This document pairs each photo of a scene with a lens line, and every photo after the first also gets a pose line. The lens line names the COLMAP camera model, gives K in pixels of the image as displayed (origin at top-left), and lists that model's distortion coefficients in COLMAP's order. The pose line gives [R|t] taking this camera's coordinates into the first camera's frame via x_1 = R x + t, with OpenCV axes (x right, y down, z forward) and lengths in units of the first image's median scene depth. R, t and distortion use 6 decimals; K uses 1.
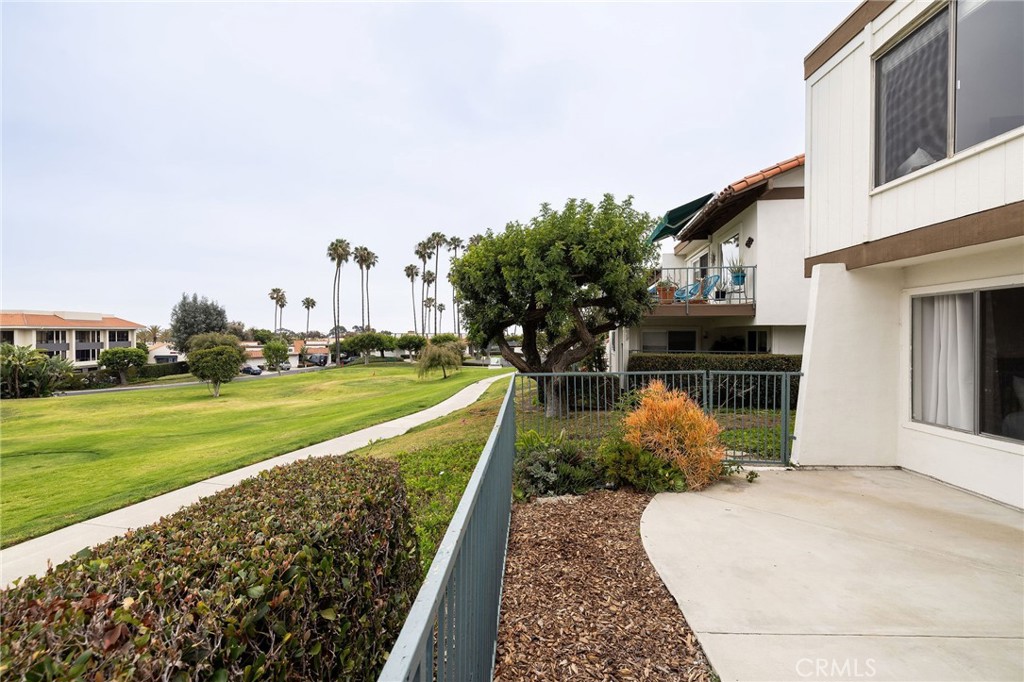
lens RADIAL K [[430.9, 0, 505.0], [0, 430.9, 336.4], [0, 0, 1]] dist [0.002105, 0.000134]
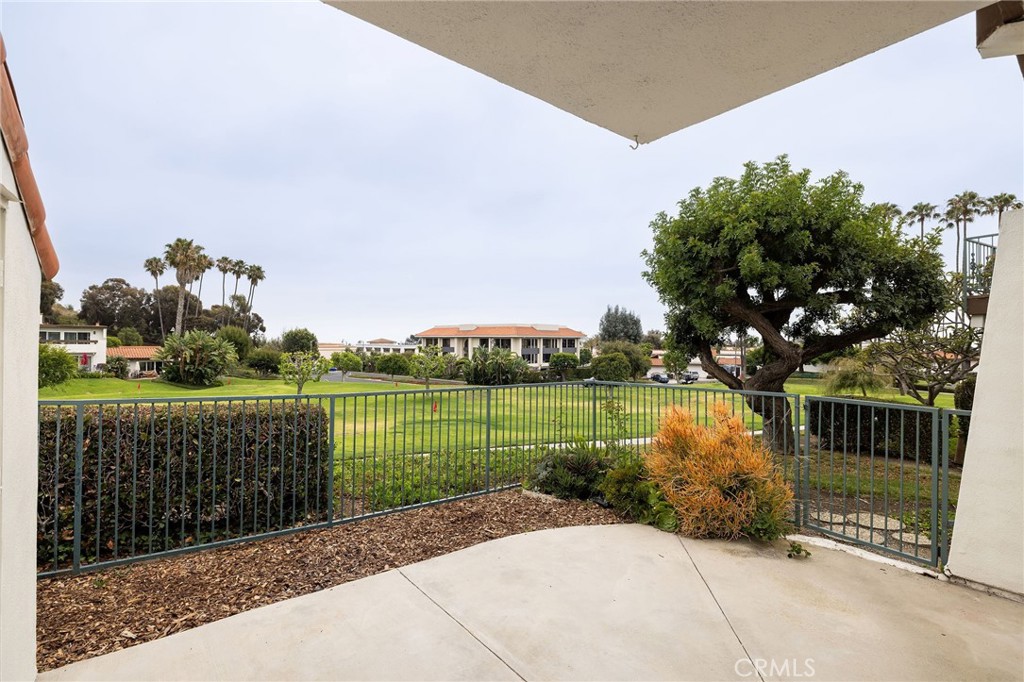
lens RADIAL K [[479.8, 0, 512.0], [0, 479.8, 341.0], [0, 0, 1]] dist [-0.001241, 0.000082]
pose [[0.641785, 0.005409, -0.766866, 0.051920], [-0.012885, 0.999910, -0.003731, 0.000109], [0.766777, 0.012275, 0.641797, 0.009809]]
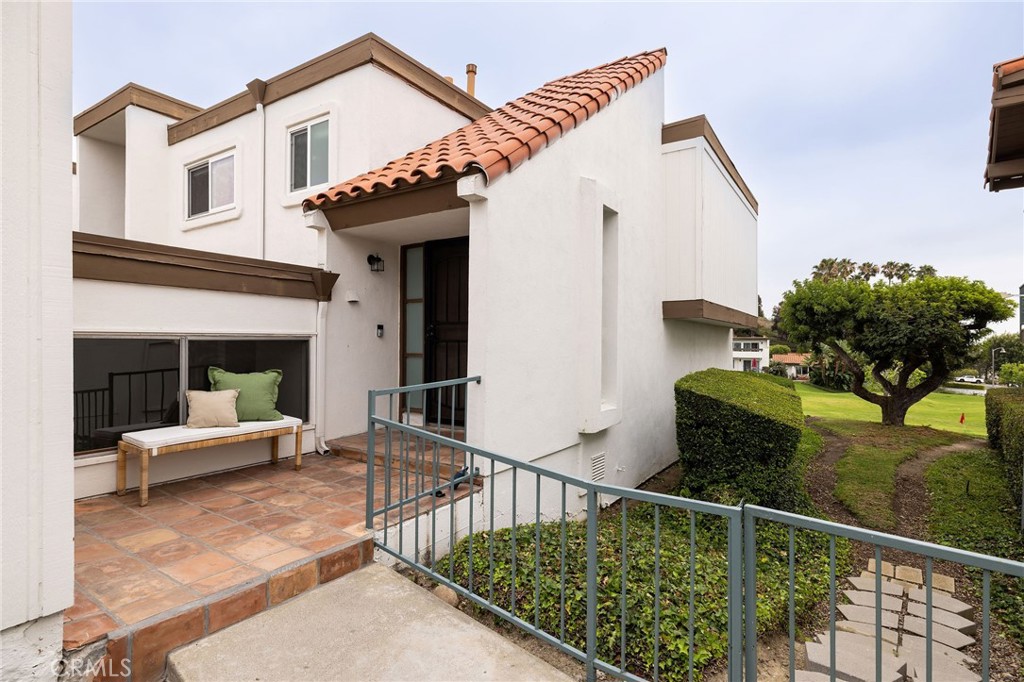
lens RADIAL K [[514.3, 0, 512.0], [0, 514.3, 341.0], [0, 0, 1]] dist [-0.001108, 0.000163]
pose [[-0.512332, -0.005433, -0.858770, 0.225531], [-0.009604, 0.999954, -0.000597, -0.005526], [0.858733, 0.007942, -0.512361, 0.089964]]
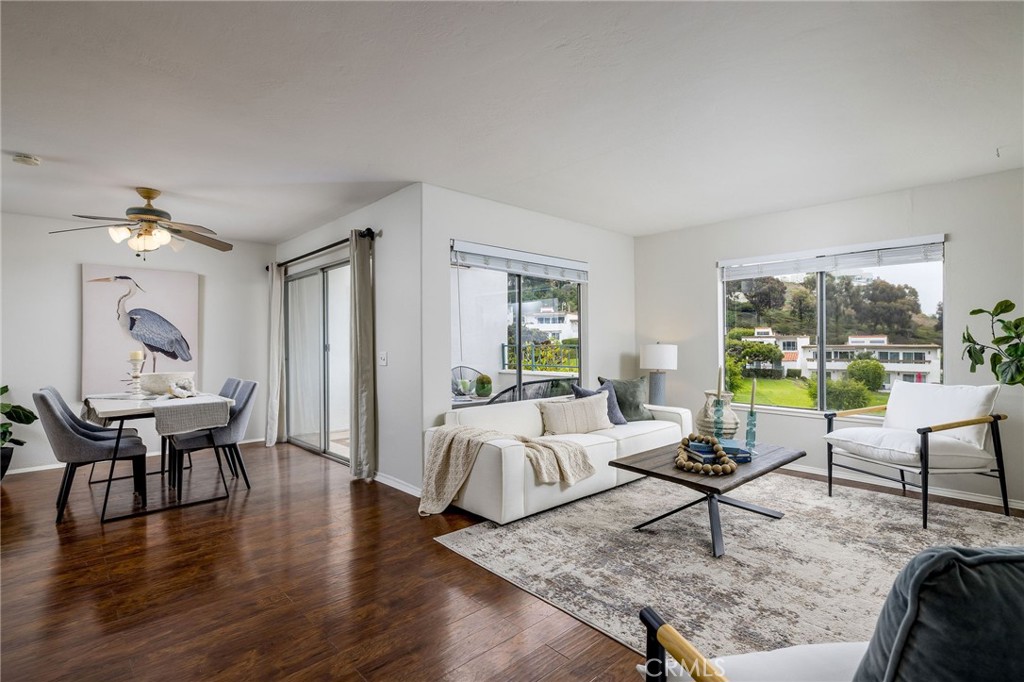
lens RADIAL K [[490.4, 0, 512.0], [0, 490.4, 341.0], [0, 0, 1]] dist [-0.000851, -0.000160]
pose [[-0.698483, 0.001936, -0.715624, 0.119395], [0.000395, 0.999997, 0.002320, -0.028551], [0.715626, 0.001338, -0.698482, 0.062042]]
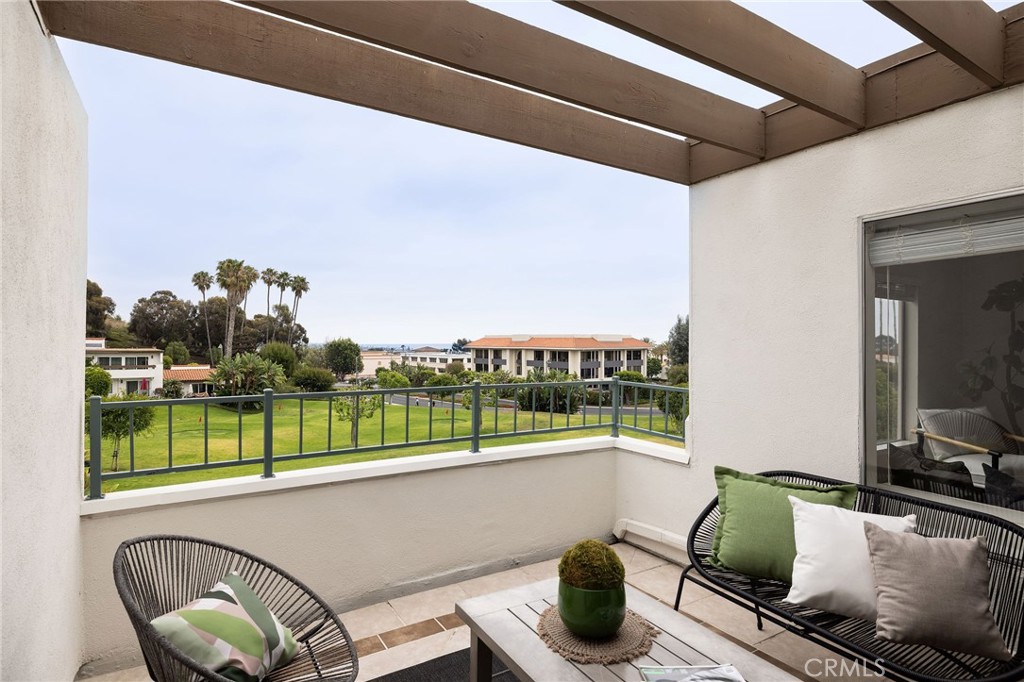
lens RADIAL K [[539.0, 0, 512.0], [0, 539.0, 341.0], [0, 0, 1]] dist [-0.000642, 0.000846]
pose [[0.556053, -0.000964, -0.831146, 0.076985], [-0.008268, 0.999943, -0.006692, -0.031281], [0.831106, 0.010593, 0.556013, -0.010926]]
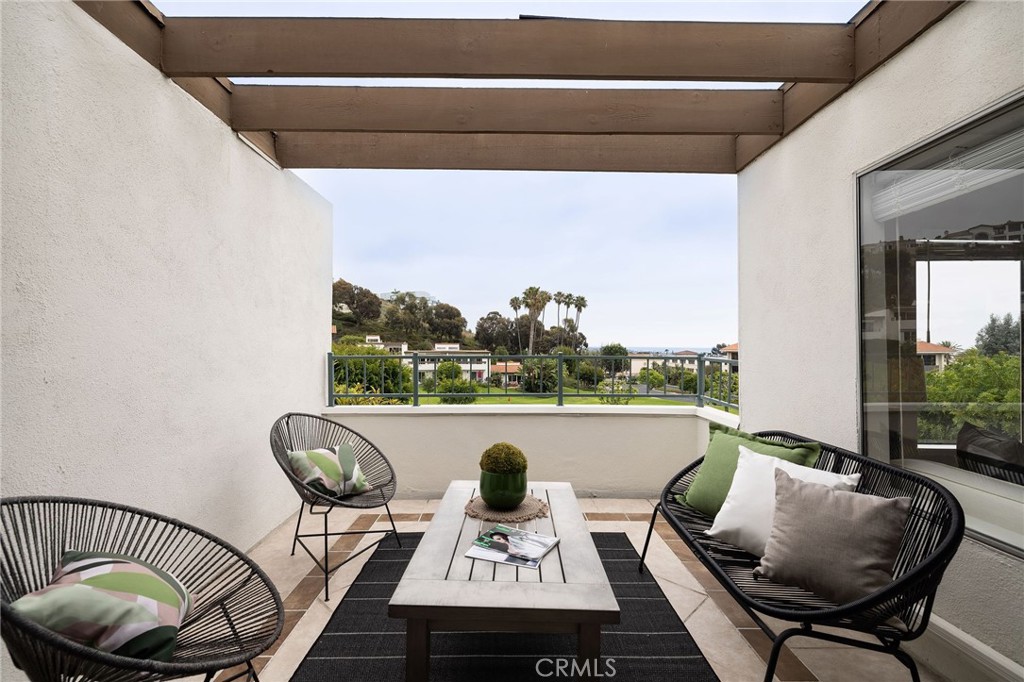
lens RADIAL K [[438.6, 0, 512.0], [0, 438.6, 341.0], [0, 0, 1]] dist [0.005017, 0.000292]
pose [[0.050058, -0.013310, -0.998658, 0.085904], [-0.007951, 0.999874, -0.013725, -0.028897], [0.998715, 0.008627, 0.049946, 0.003012]]
